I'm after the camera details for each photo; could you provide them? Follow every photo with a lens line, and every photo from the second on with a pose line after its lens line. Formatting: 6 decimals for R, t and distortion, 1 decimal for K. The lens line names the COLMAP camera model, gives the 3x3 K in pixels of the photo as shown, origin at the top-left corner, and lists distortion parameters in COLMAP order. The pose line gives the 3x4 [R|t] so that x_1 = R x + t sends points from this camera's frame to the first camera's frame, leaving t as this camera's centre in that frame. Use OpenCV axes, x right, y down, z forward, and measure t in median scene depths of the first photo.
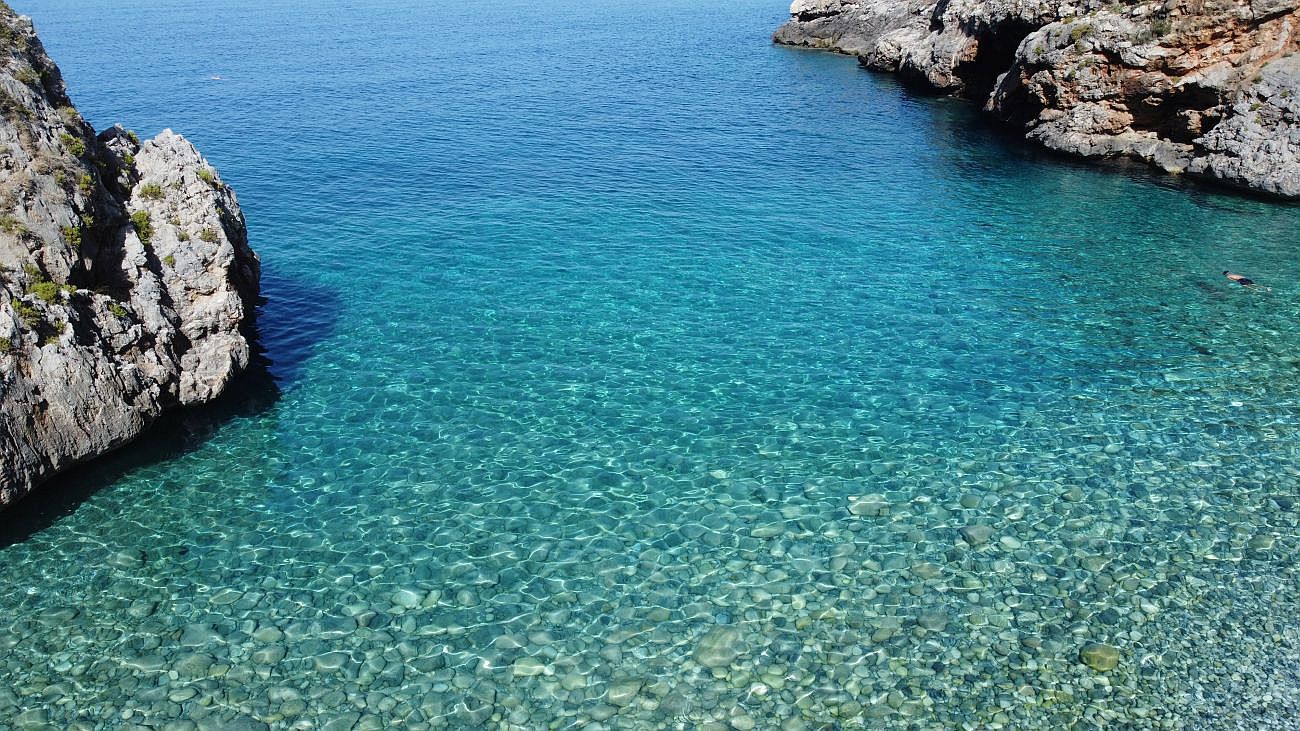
lens RADIAL K [[984.1, 0, 646.7], [0, 984.1, 364.4], [0, 0, 1]] dist [-0.007075, 0.000495]
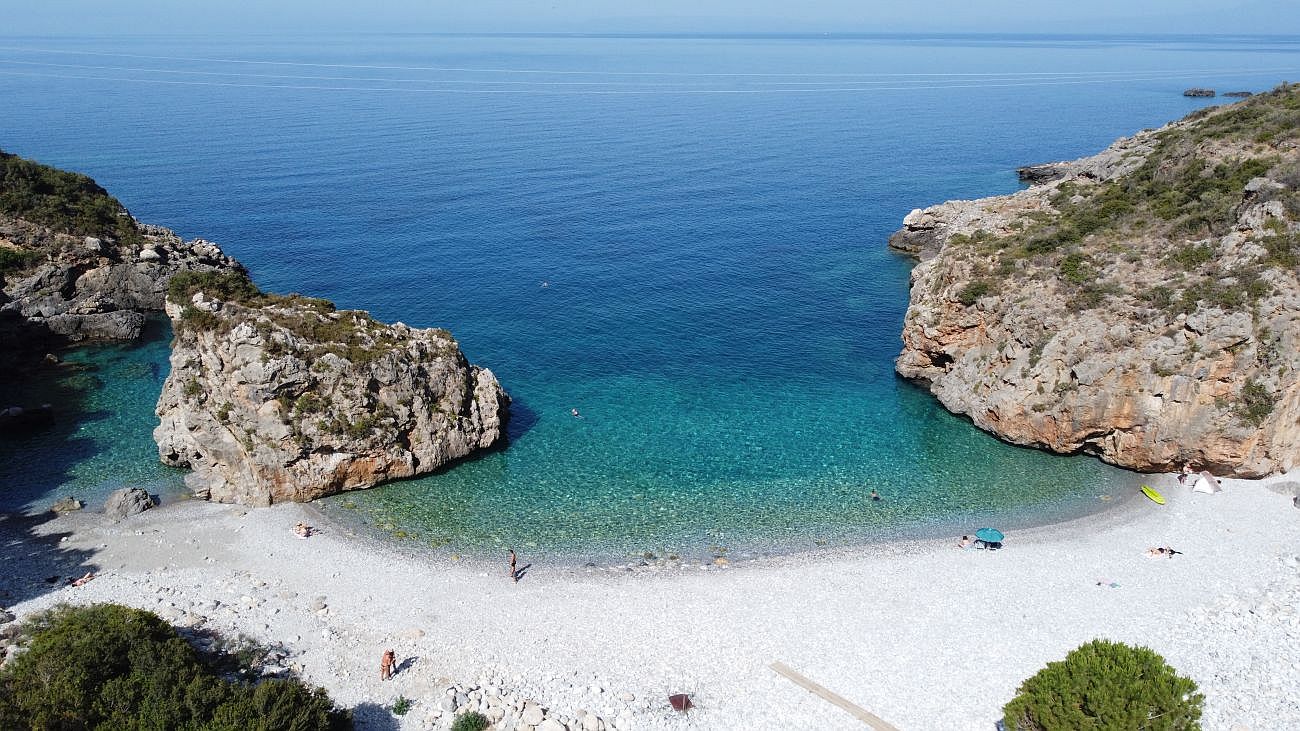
lens RADIAL K [[984.1, 0, 651.3], [0, 984.1, 366.6], [0, 0, 1]] dist [-0.007075, 0.000495]
pose [[0.950366, 0.102480, -0.293773, 1.178269], [-0.121840, 0.991373, -0.048326, -0.157869], [0.286286, 0.081721, 0.954653, -2.340815]]
